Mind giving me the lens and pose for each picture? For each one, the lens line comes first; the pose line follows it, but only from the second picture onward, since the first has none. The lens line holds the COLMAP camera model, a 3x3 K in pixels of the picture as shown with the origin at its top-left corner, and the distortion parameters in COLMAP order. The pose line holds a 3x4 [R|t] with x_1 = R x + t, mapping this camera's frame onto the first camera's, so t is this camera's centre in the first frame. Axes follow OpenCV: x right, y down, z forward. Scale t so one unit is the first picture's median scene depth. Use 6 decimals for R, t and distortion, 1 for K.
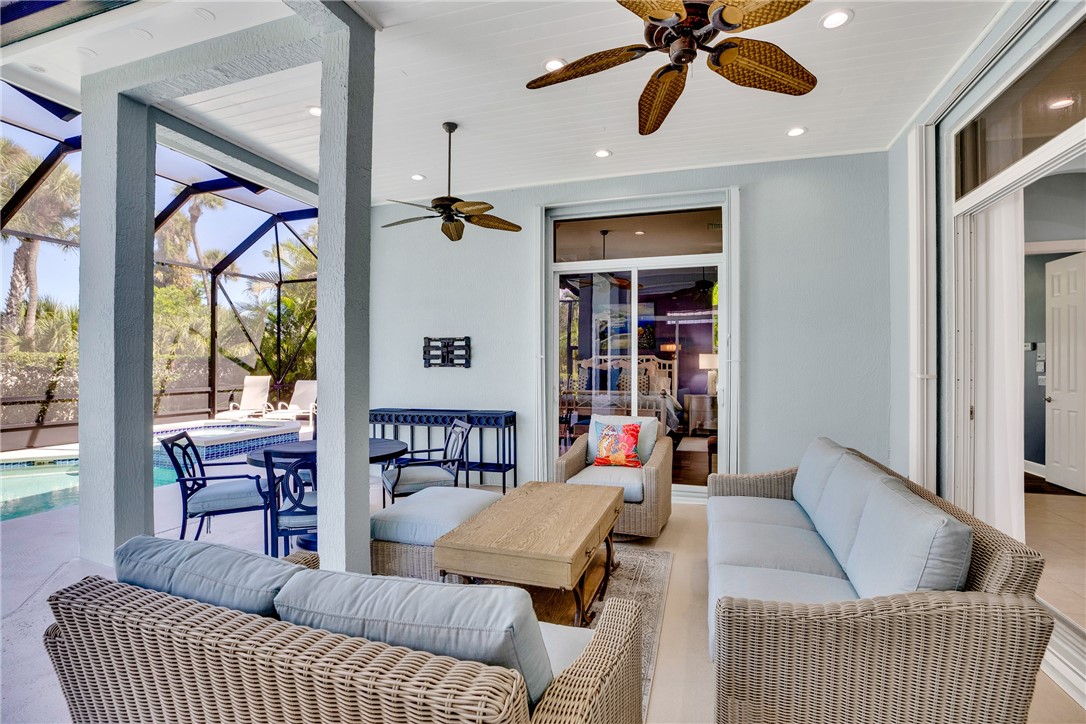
lens RADIAL K [[497.2, 0, 549.6], [0, 497.2, 360.4], [0, 0, 1]] dist [-0.034511, 0.003293]
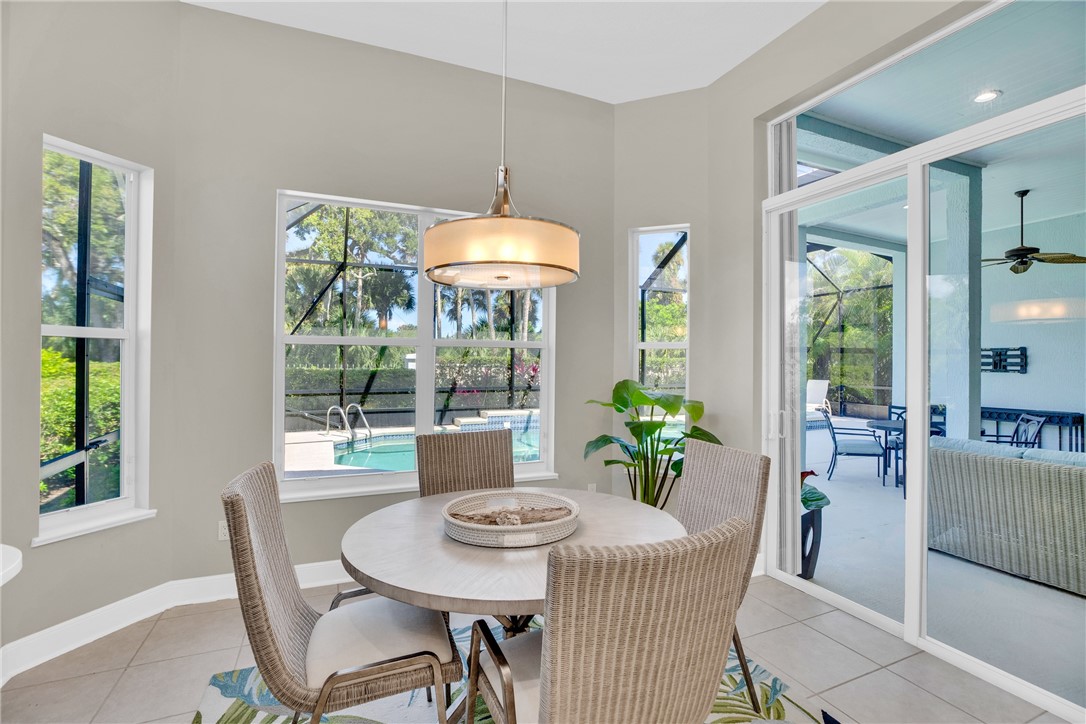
lens RADIAL K [[497.2, 0, 538.7], [0, 497.2, 357.8], [0, 0, 1]] dist [-0.034511, 0.003293]
pose [[0.655062, 0.000440, -0.755575, -0.055600], [-0.002955, 0.999994, -0.001980, -0.016511], [0.755569, 0.003530, 0.655059, -0.602509]]
